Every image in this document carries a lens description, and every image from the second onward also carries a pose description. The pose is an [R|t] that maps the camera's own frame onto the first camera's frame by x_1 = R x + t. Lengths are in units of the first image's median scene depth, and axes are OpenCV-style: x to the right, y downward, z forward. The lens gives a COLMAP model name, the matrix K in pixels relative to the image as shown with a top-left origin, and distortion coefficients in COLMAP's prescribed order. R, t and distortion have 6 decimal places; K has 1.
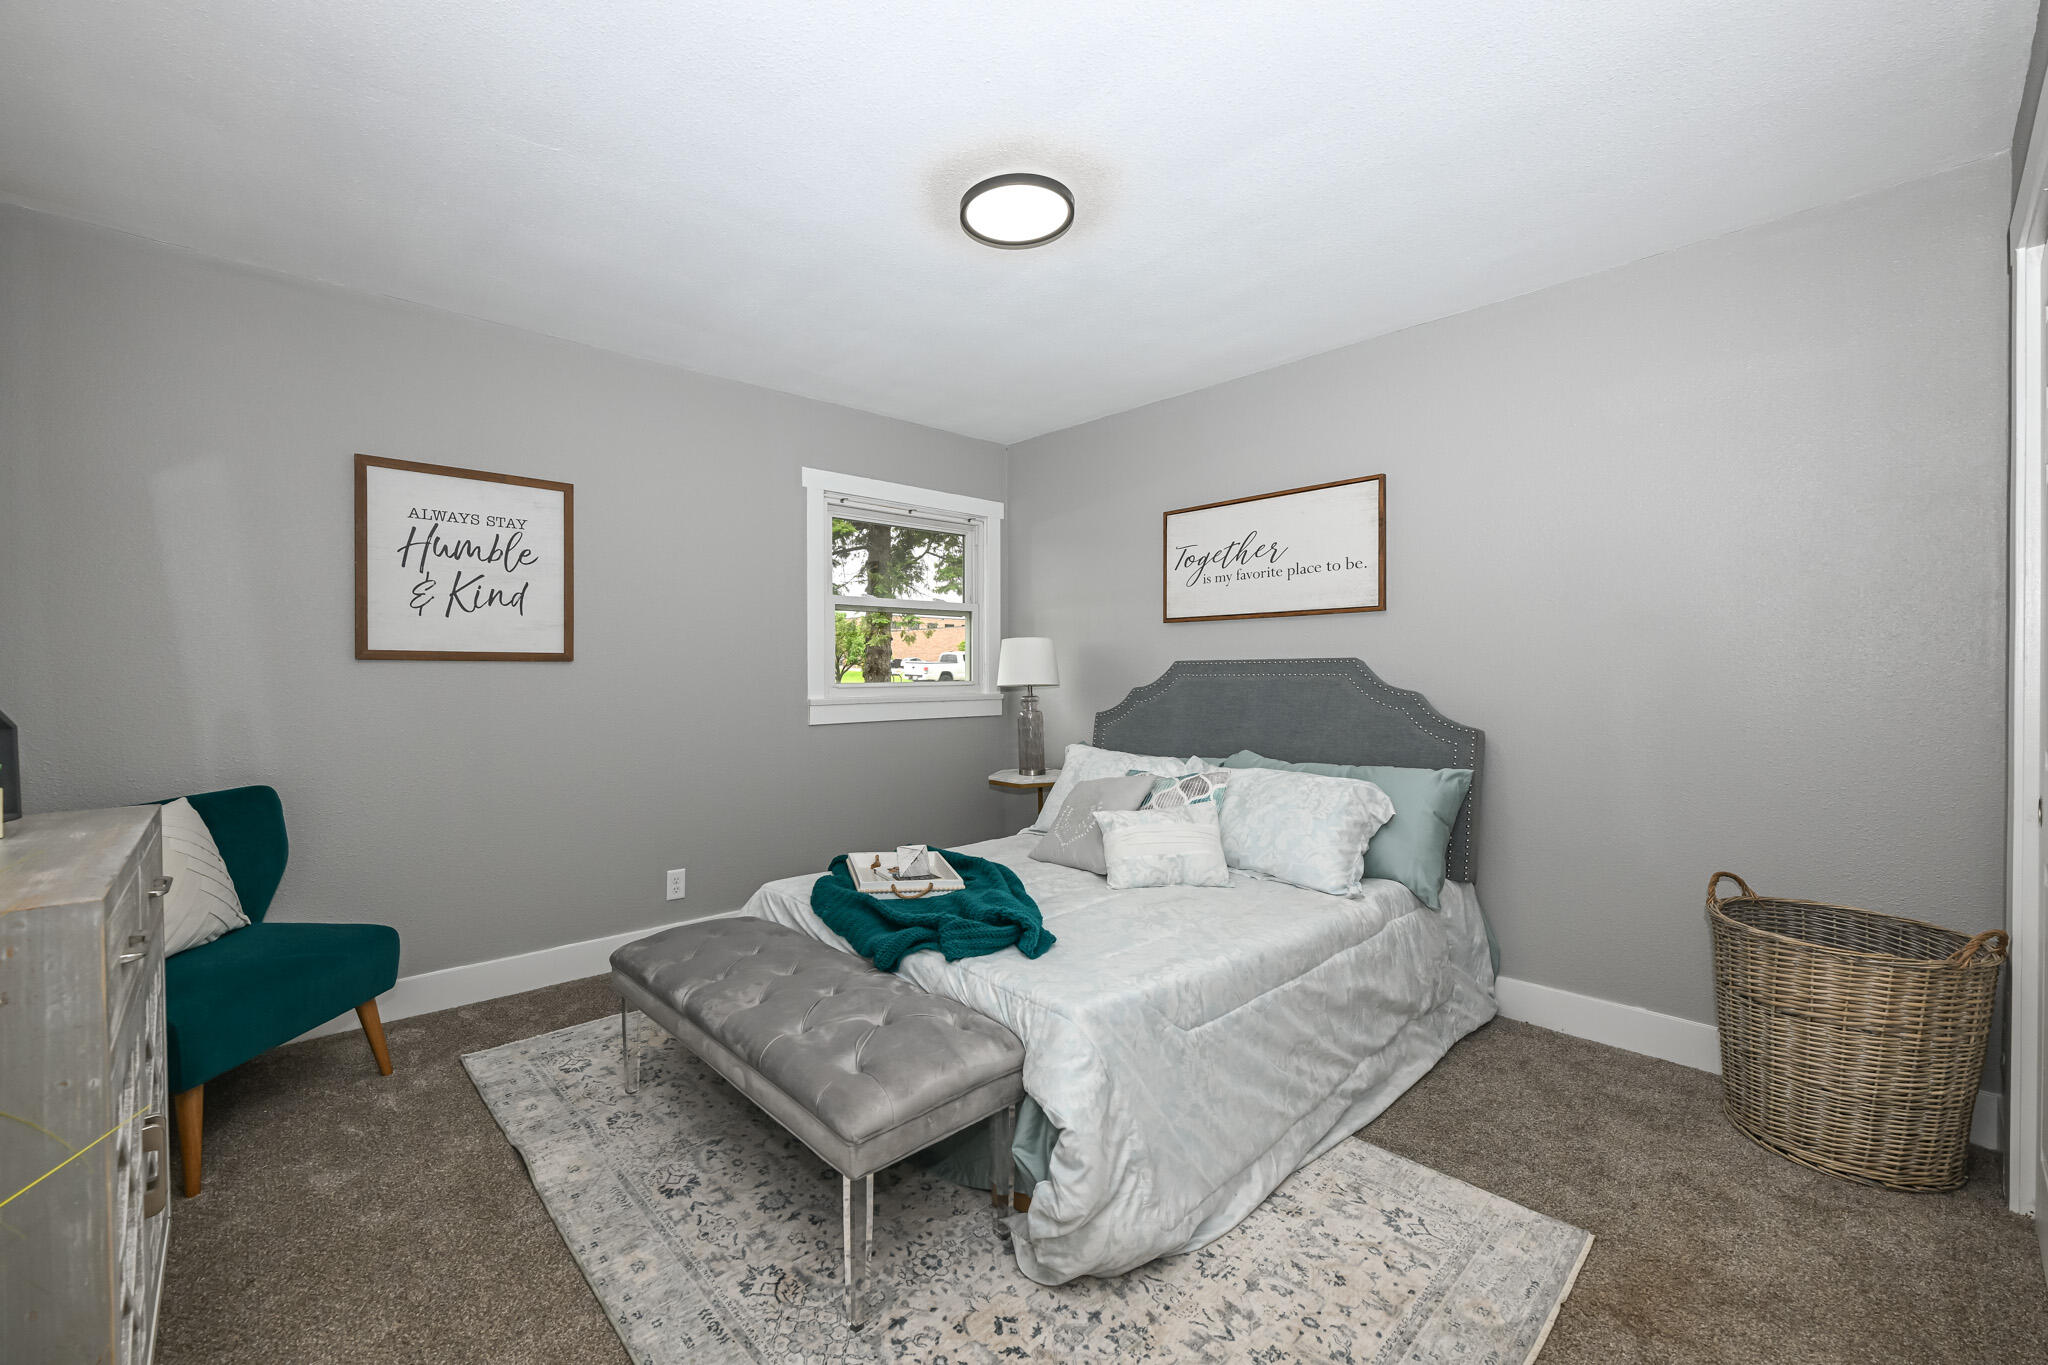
lens RADIAL K [[829.2, 0, 993.8], [0, 829.2, 681.3], [0, 0, 1]] dist [0.000405, 0.000042]
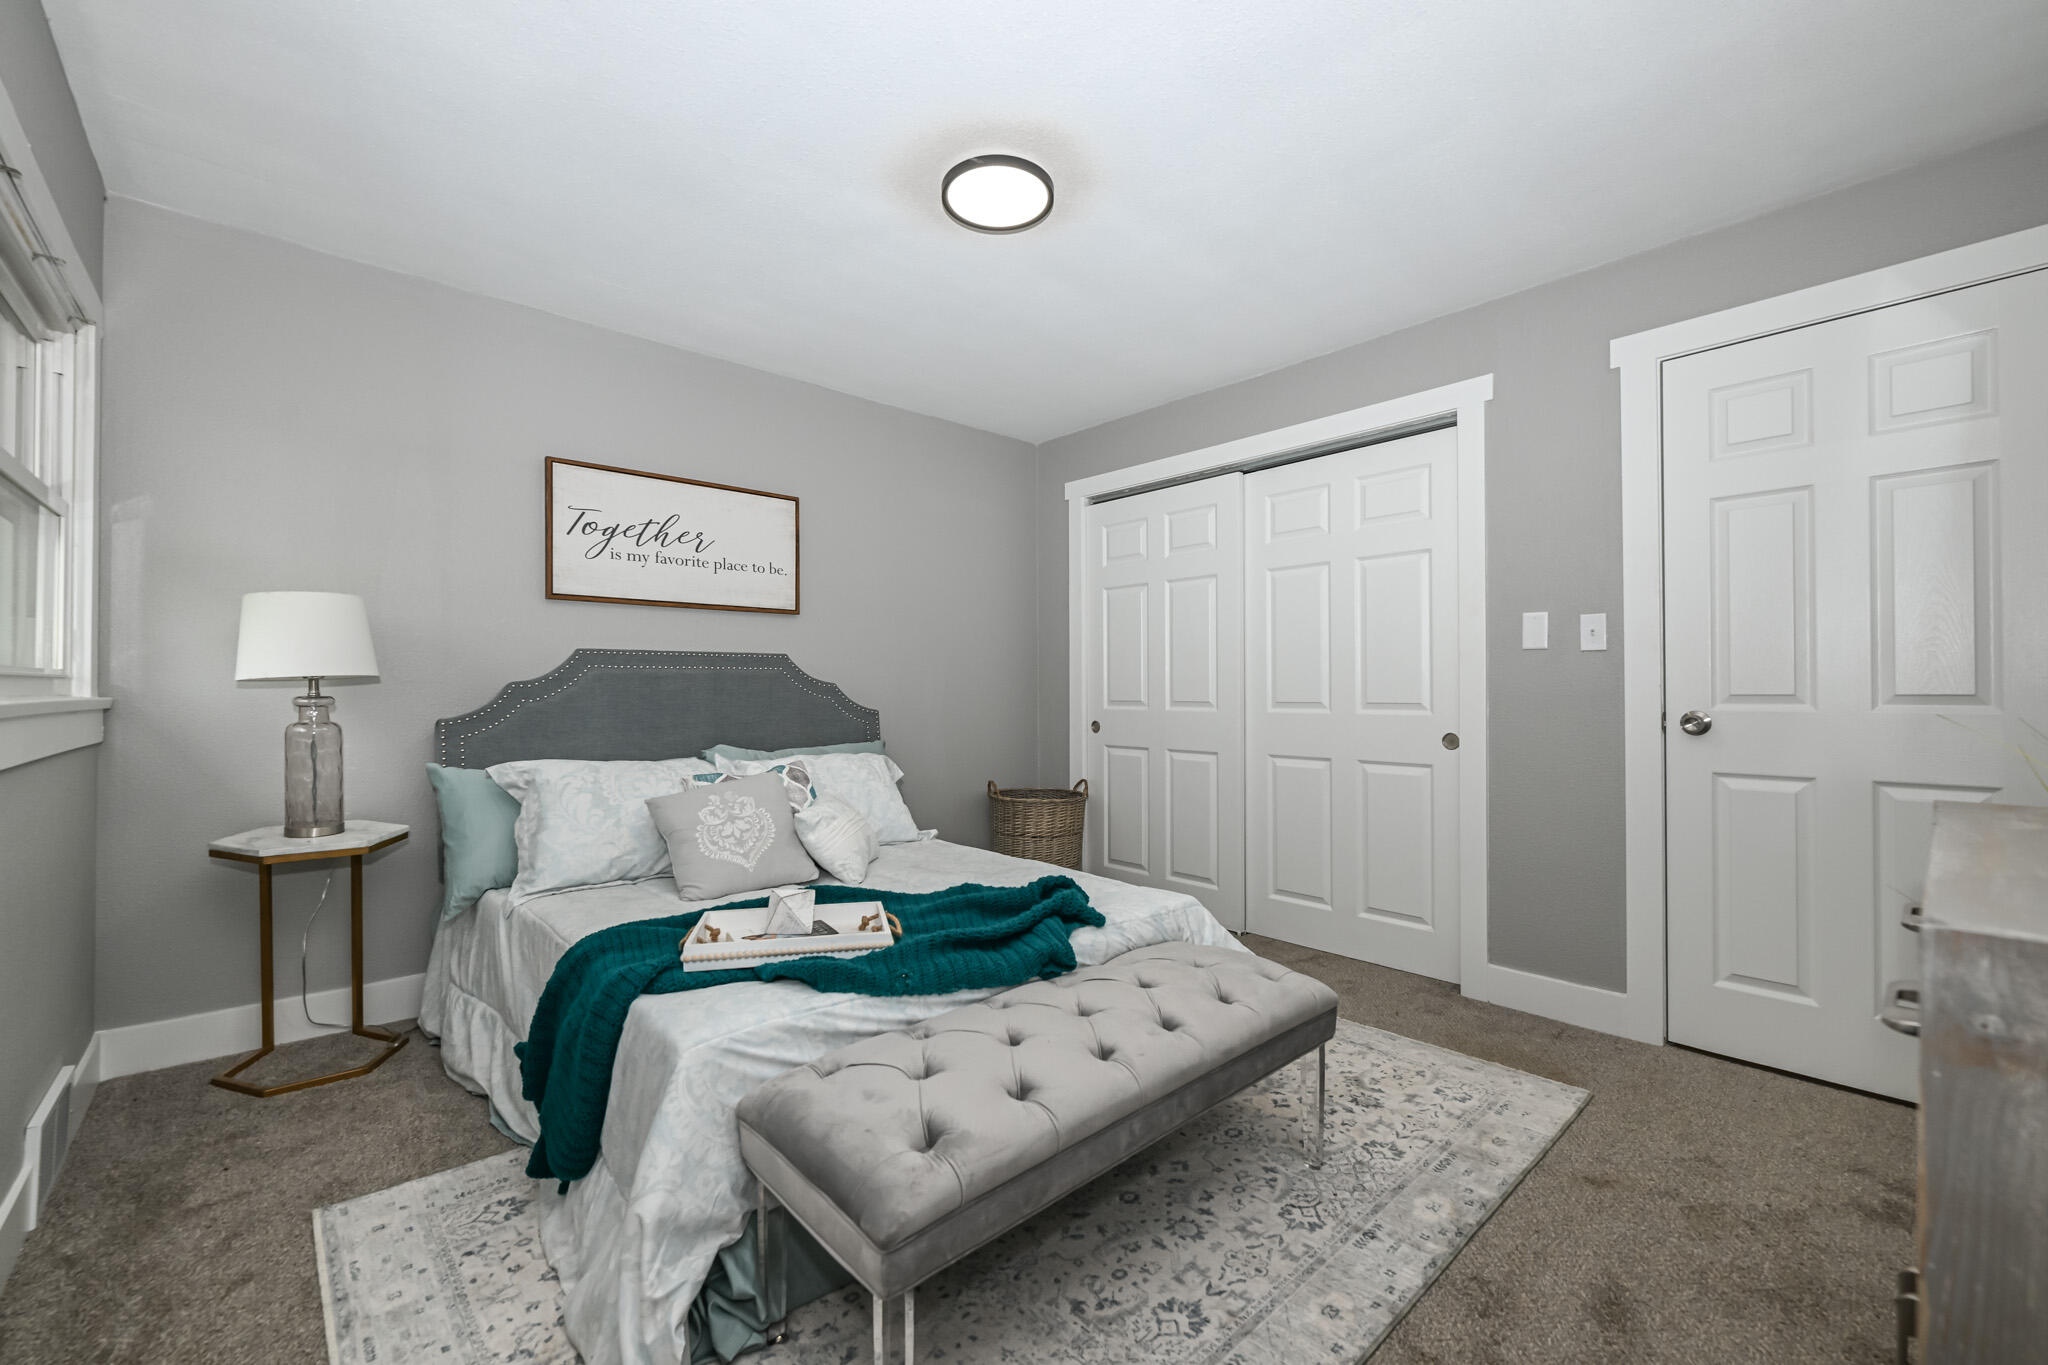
lens RADIAL K [[829.2, 0, 993.8], [0, 829.2, 681.3], [0, 0, 1]] dist [0.000405, 0.000042]
pose [[0.023307, 0.010272, 0.999676, -0.621377], [0.011606, 0.999877, -0.010545, 0.022400], [-0.999661, 0.011848, 0.023185, 0.625954]]
